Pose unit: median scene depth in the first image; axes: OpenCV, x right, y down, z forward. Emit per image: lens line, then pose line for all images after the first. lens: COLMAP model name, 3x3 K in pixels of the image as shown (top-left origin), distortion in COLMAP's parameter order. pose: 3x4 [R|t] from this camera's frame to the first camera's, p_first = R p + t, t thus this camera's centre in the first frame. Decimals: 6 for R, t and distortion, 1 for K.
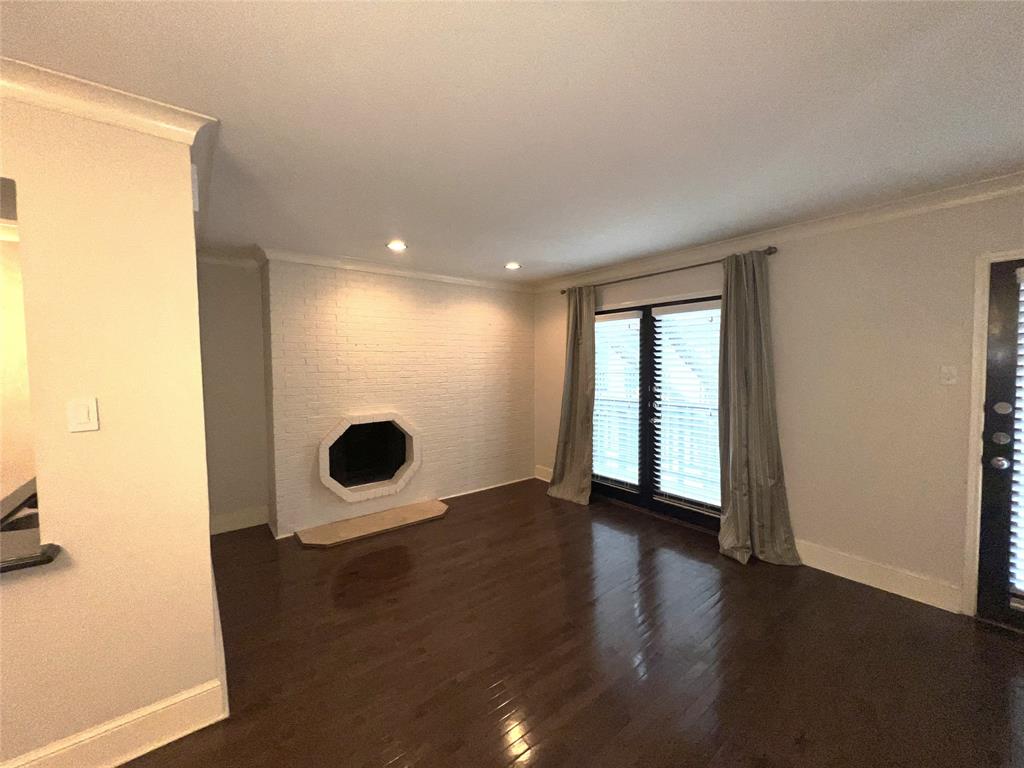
lens RADIAL K [[405.1, 0, 508.6], [0, 405.1, 380.9], [0, 0, 1]] dist [-0.000963, 0.000255]
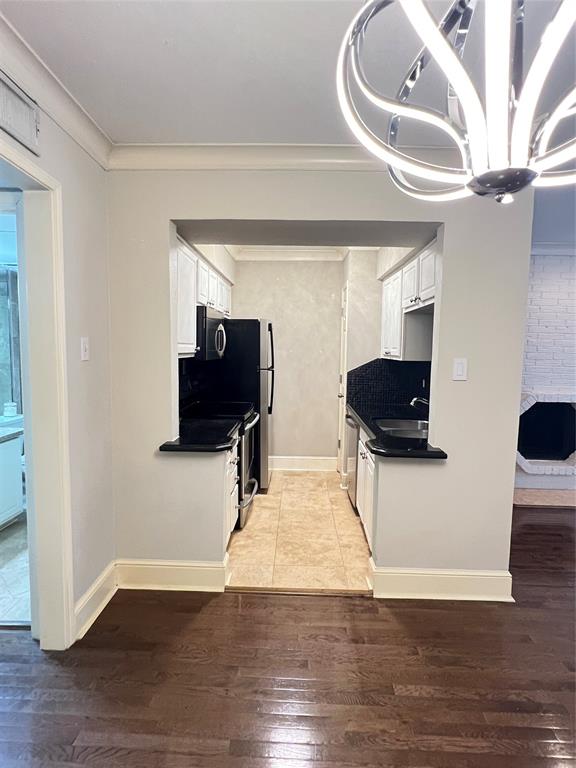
lens RADIAL K [[408.4, 0, 289.6], [0, 408.4, 382.0], [0, 0, 1]] dist [-0.003936, 0.000425]
pose [[0.774952, 0.083908, -0.626425, -0.208645], [-0.056882, 0.996385, 0.063095, 0.023712], [0.629455, -0.013264, 0.776924, -0.224013]]
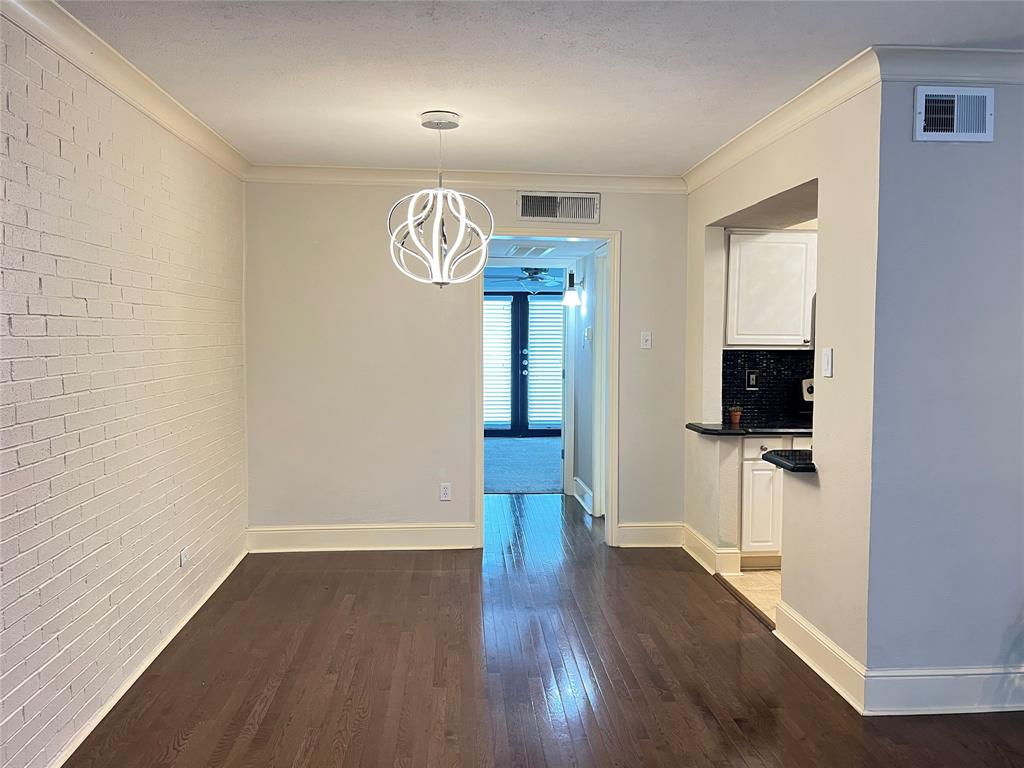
lens RADIAL K [[767.5, 0, 512.0], [0, 767.5, 384.0], [0, 0, 1]] dist [0.007394, 0.000201]
pose [[-0.547330, 0.066057, -0.834306, 0.462545], [-0.037473, 0.993946, 0.103280, -0.017268], [0.836077, 0.087792, -0.541541, 0.512149]]
